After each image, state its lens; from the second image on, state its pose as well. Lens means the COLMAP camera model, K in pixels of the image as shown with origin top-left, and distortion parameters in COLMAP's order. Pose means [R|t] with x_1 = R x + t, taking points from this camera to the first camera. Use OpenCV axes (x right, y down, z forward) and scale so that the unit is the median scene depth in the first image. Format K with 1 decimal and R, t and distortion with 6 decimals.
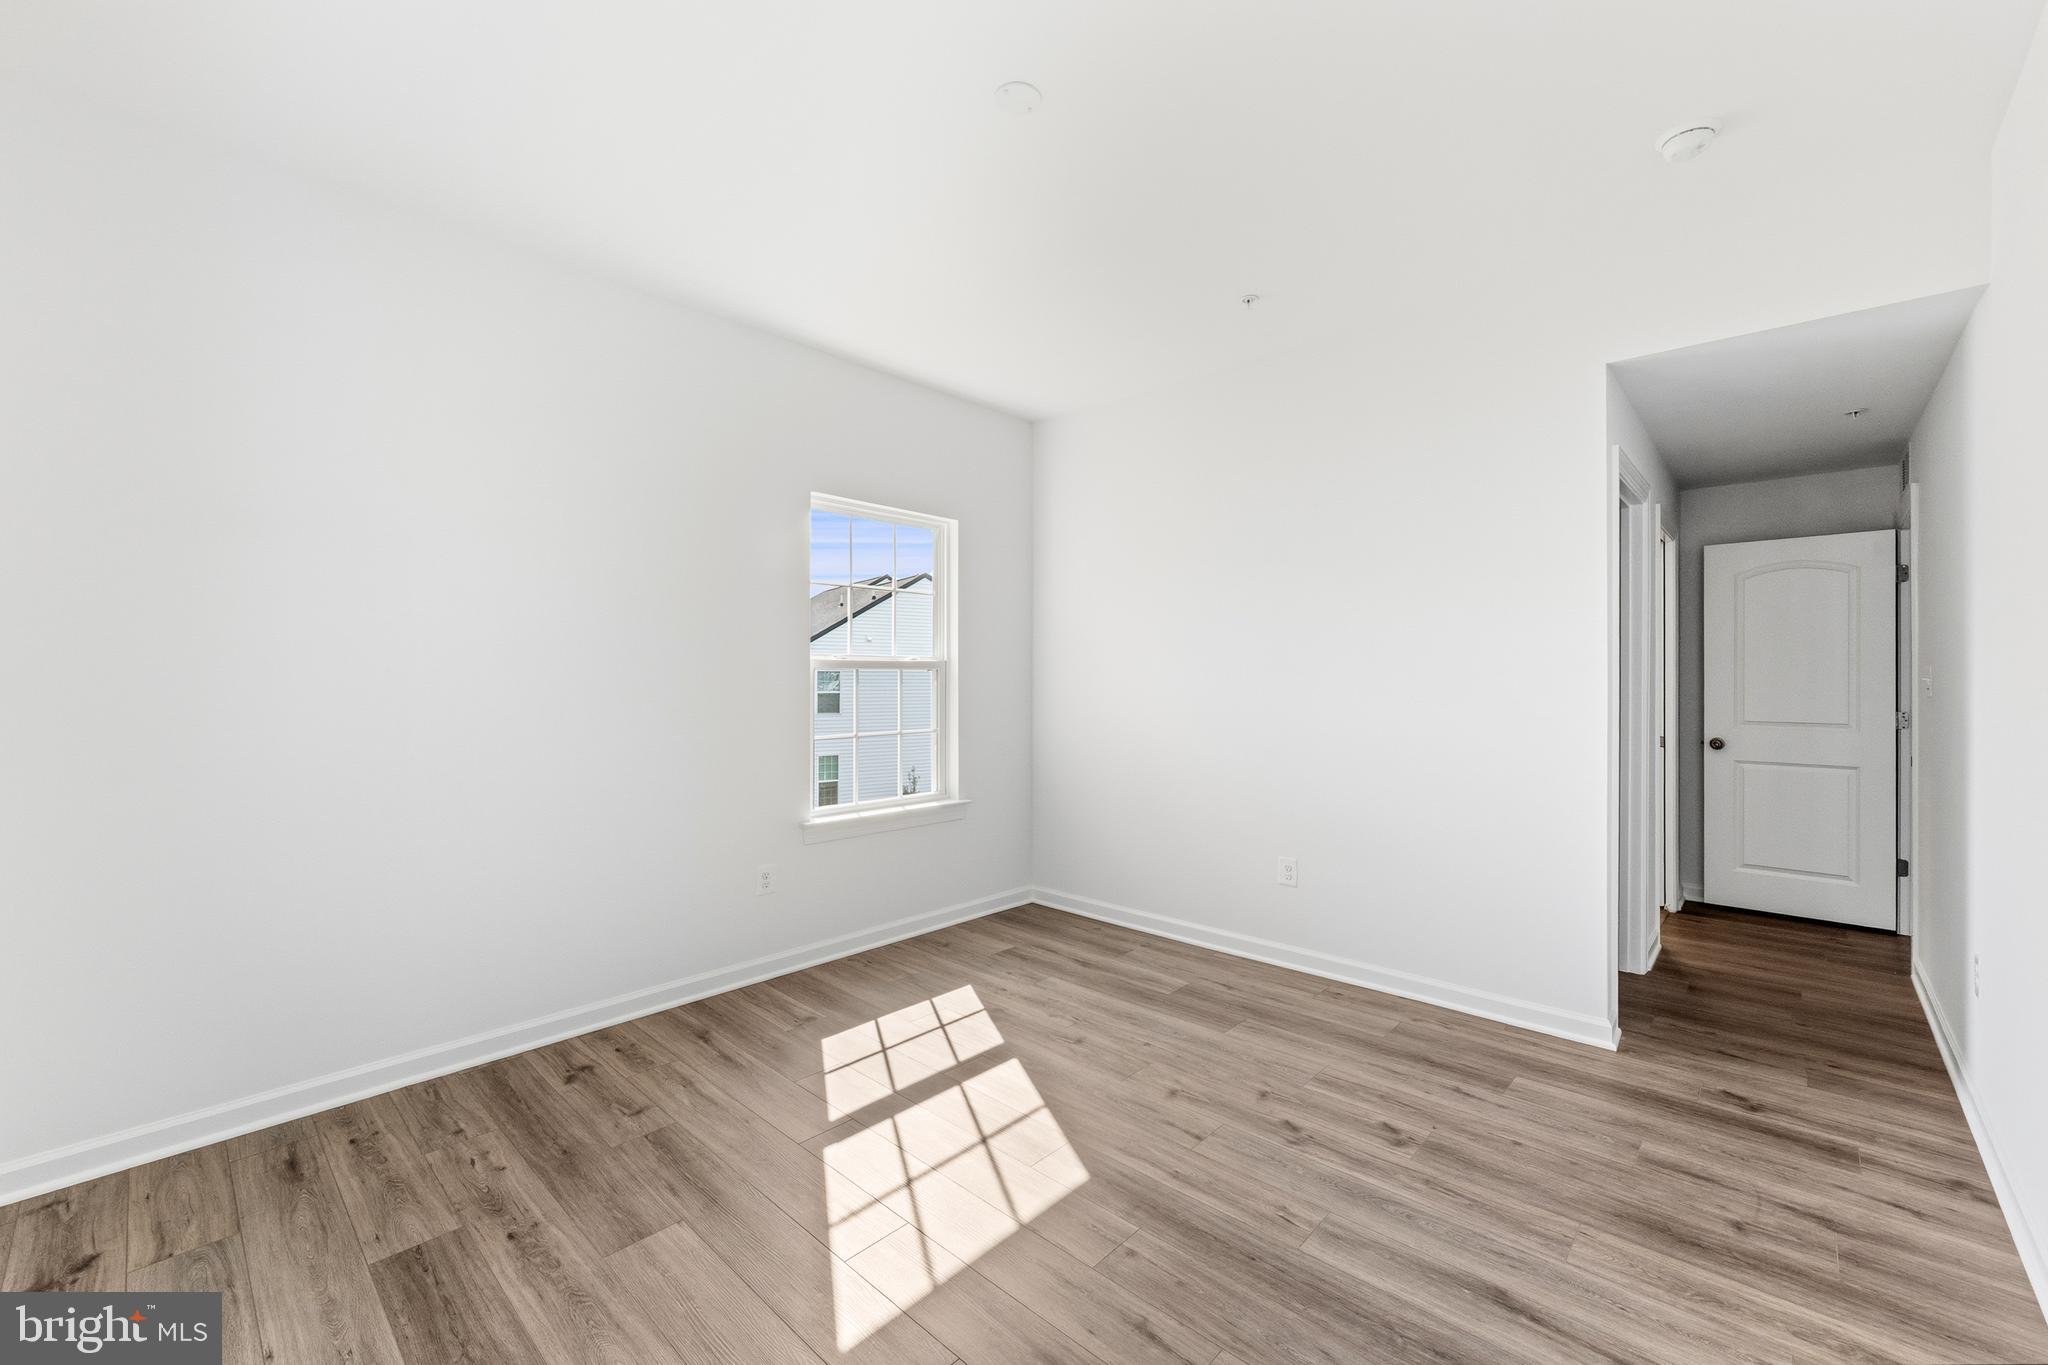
lens RADIAL K [[835.8, 0, 1030.8], [0, 835.8, 670.7], [0, 0, 1]] dist [-0.000496, -0.000067]
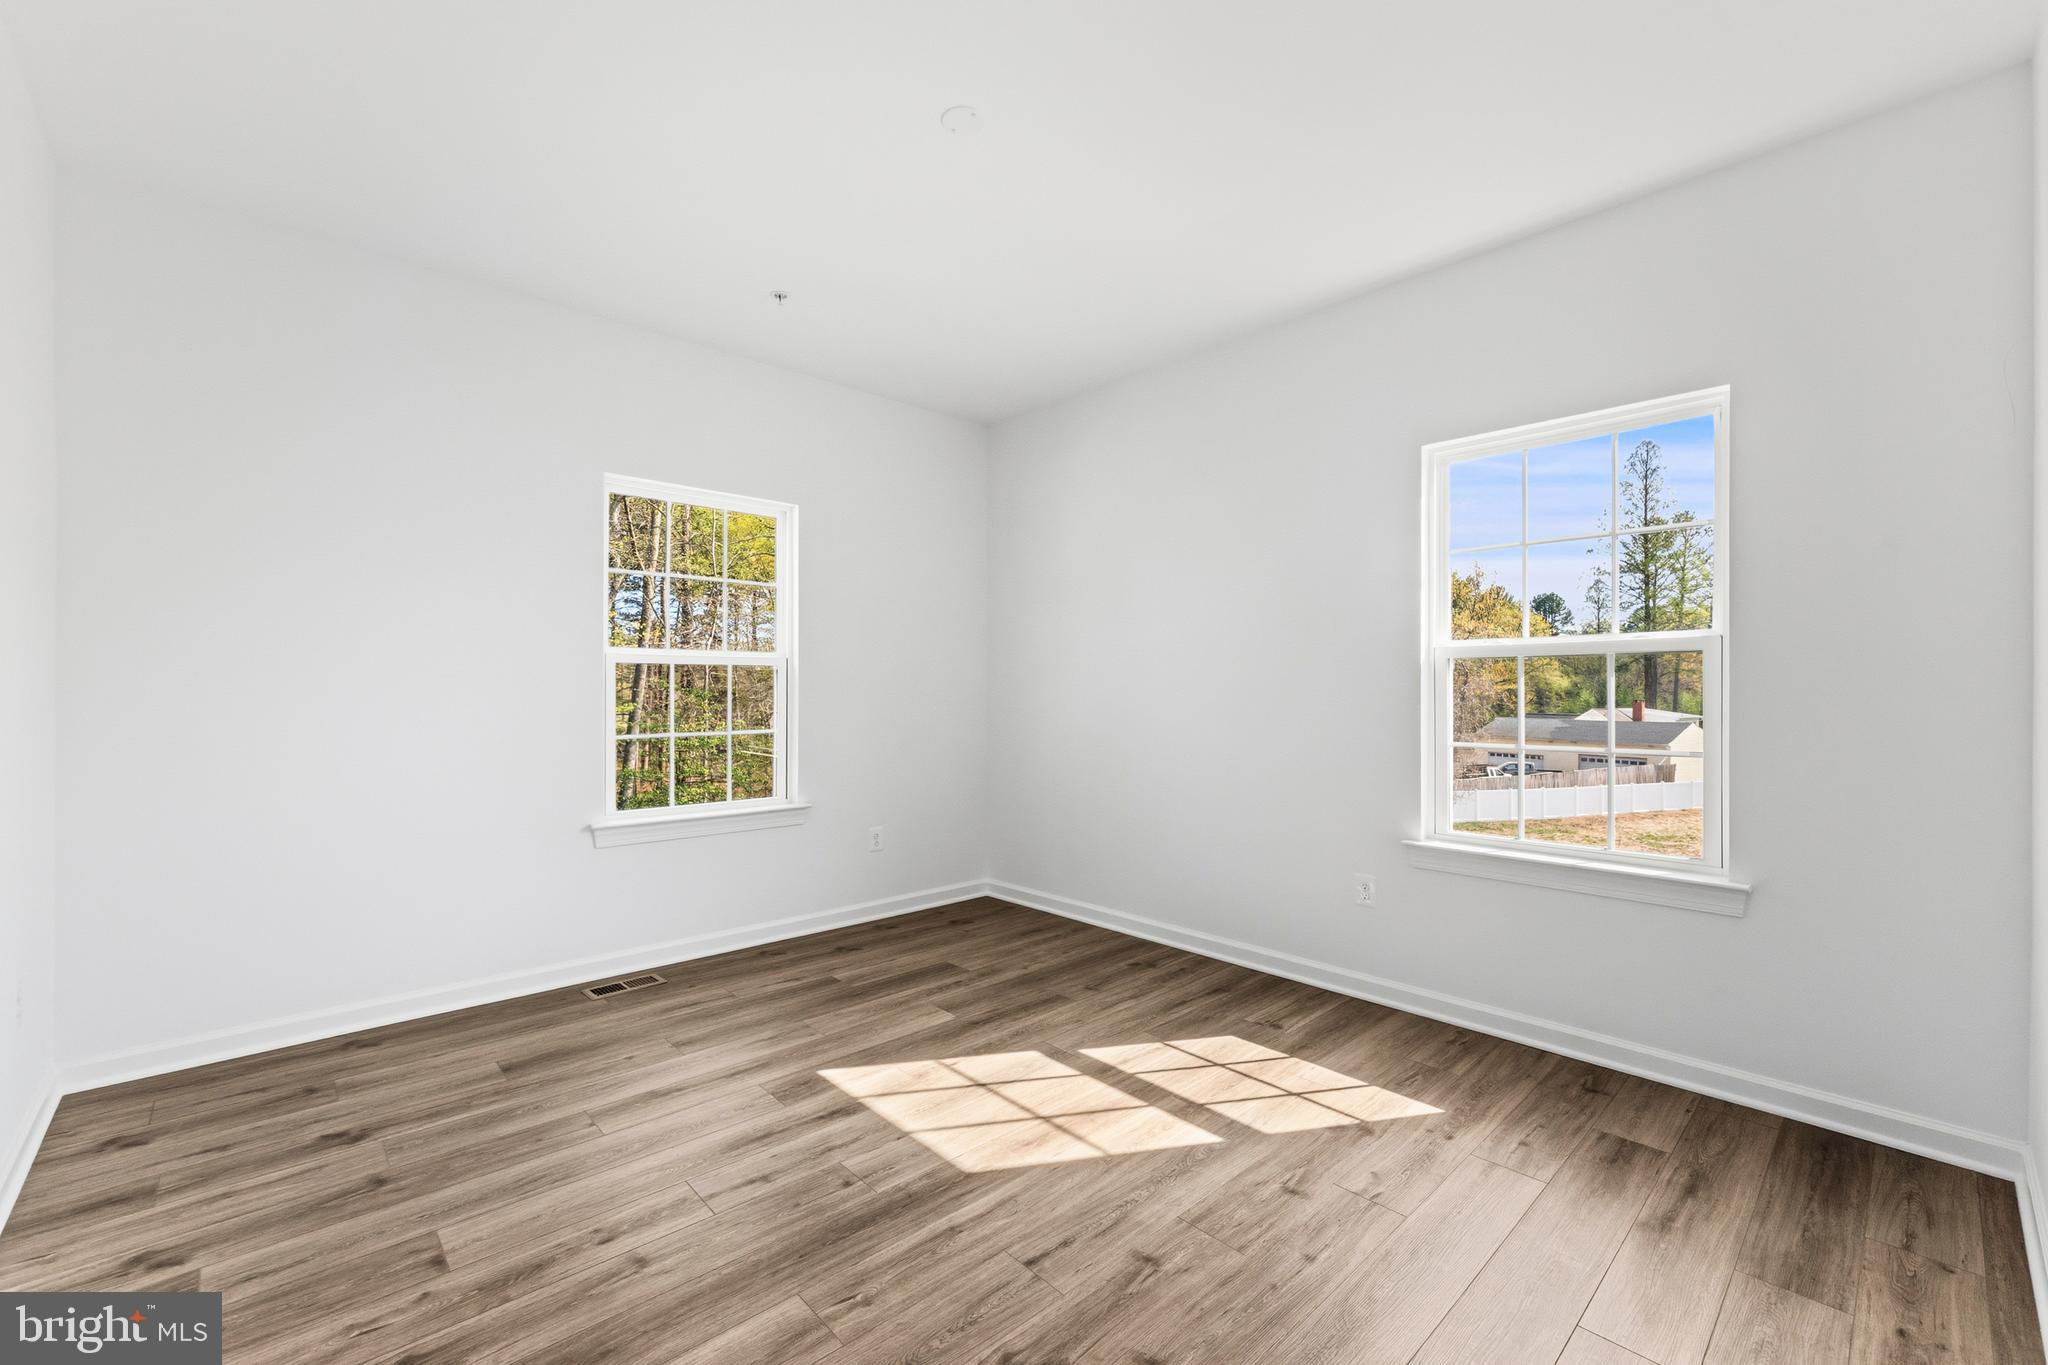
lens RADIAL K [[835.8, 0, 1030.8], [0, 835.8, 670.7], [0, 0, 1]] dist [-0.000496, -0.000067]
pose [[-0.070958, -0.024242, -0.997185, 0.852667], [0.000923, 0.999703, -0.024369, 0.036897], [0.997479, -0.002649, -0.070914, 0.929696]]
